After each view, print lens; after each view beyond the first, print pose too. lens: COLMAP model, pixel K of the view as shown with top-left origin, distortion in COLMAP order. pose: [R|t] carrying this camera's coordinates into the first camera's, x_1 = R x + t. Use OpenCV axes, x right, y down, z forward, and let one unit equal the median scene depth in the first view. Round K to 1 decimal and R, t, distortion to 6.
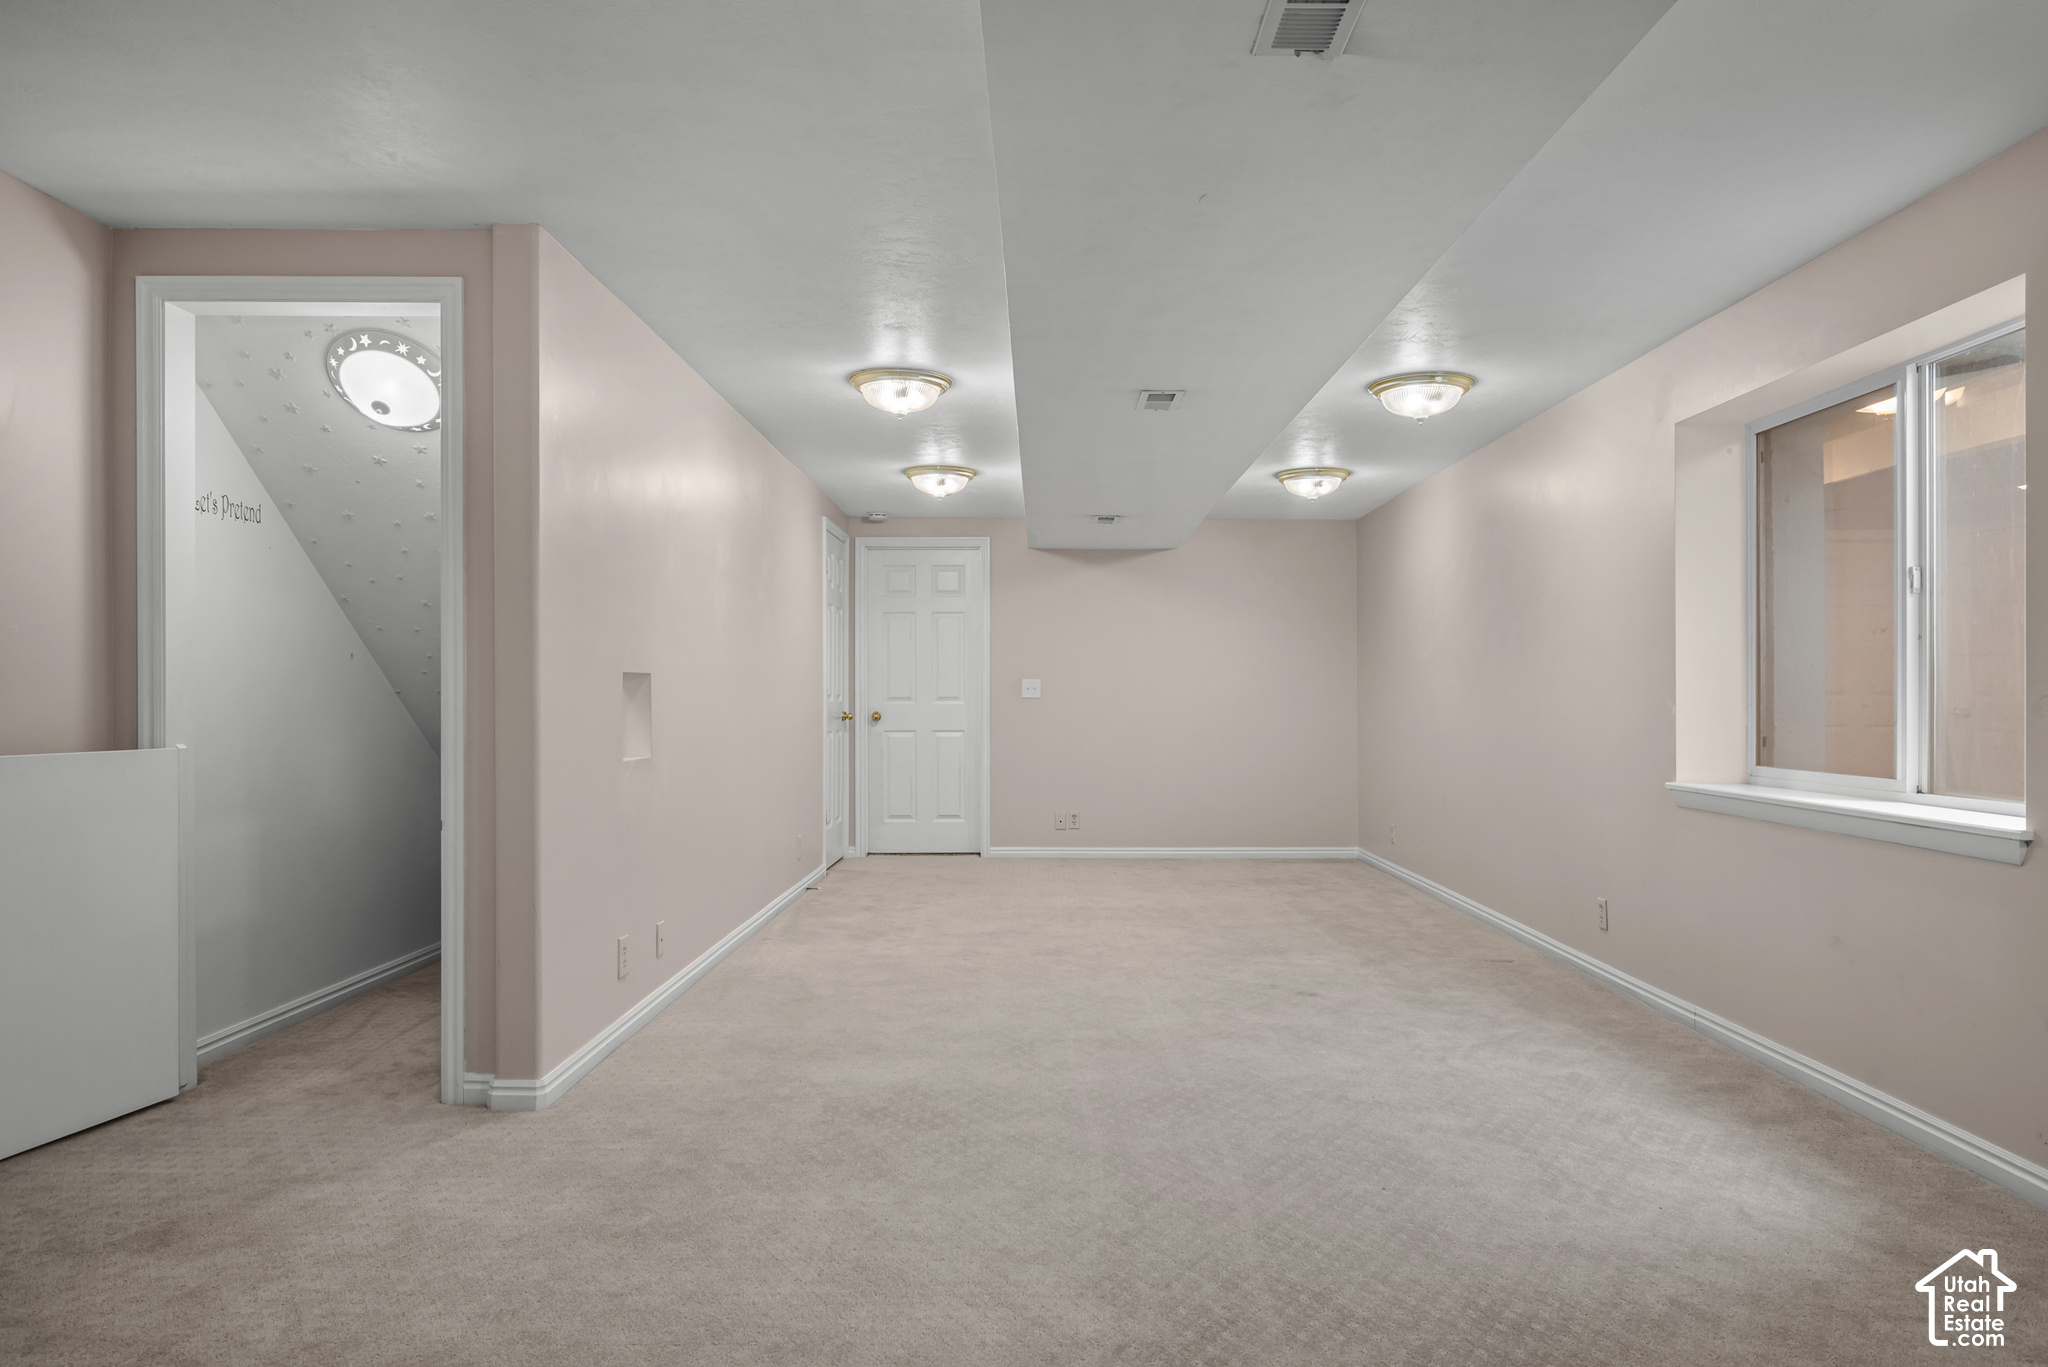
lens RADIAL K [[1245.2, 0, 1027.1], [0, 1245.2, 691.6], [0, 0, 1]] dist [0.002176, -0.000079]
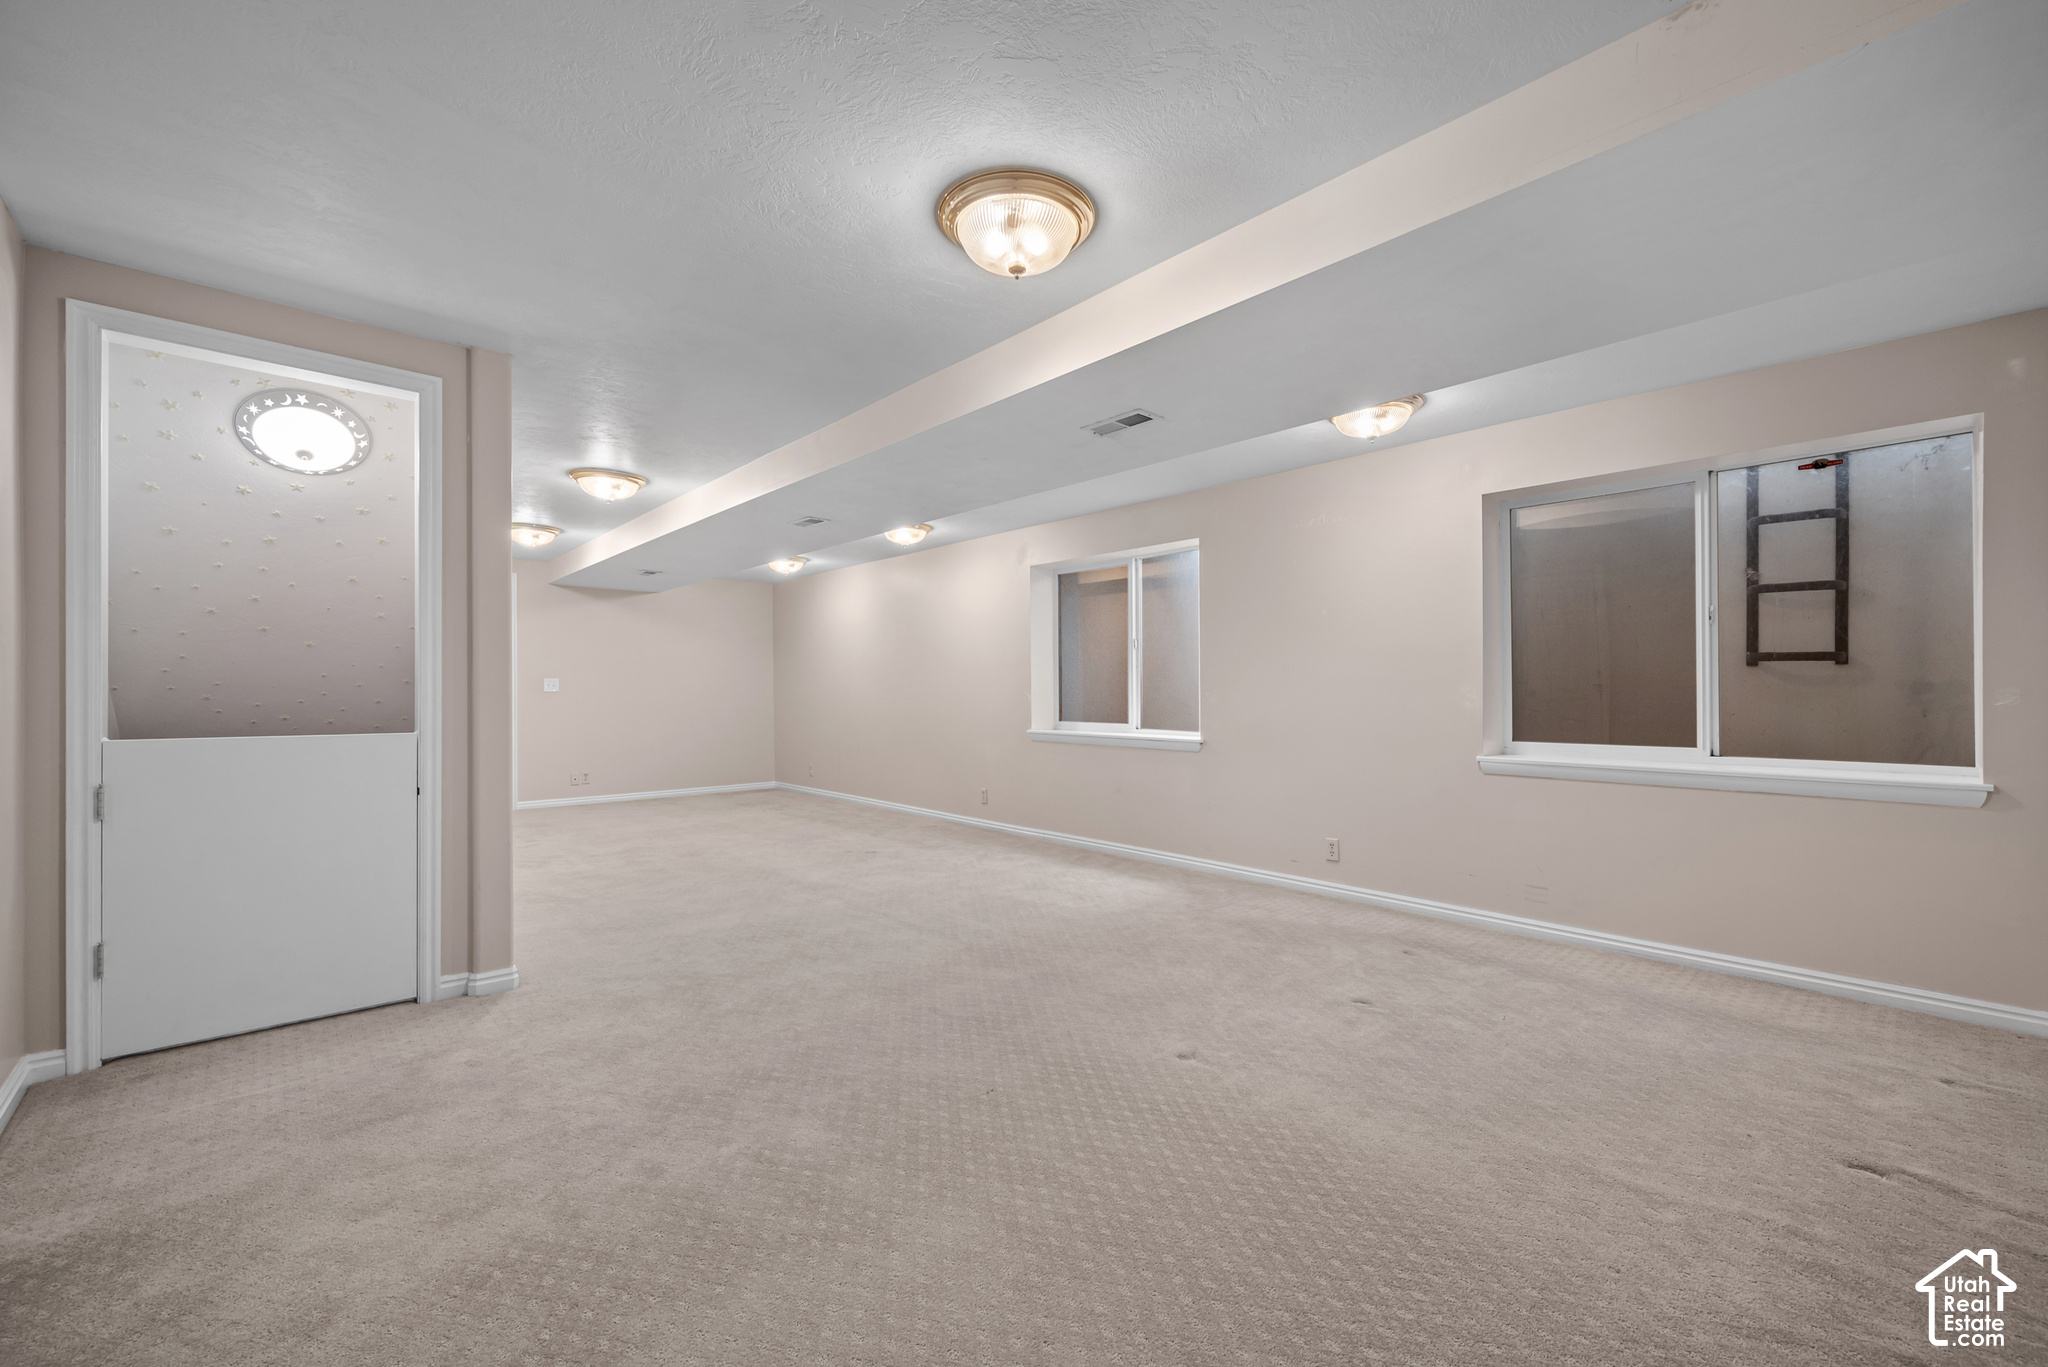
lens RADIAL K [[809.9, 0, 1024.0], [0, 809.9, 683.5], [0, 0, 1]] dist [0.001517, 0.000341]
pose [[0.740855, 0.004151, 0.671652, -0.553116], [-0.002011, 0.999990, -0.003961, -0.004135], [-0.671662, 0.001584, 0.740856, -0.056337]]
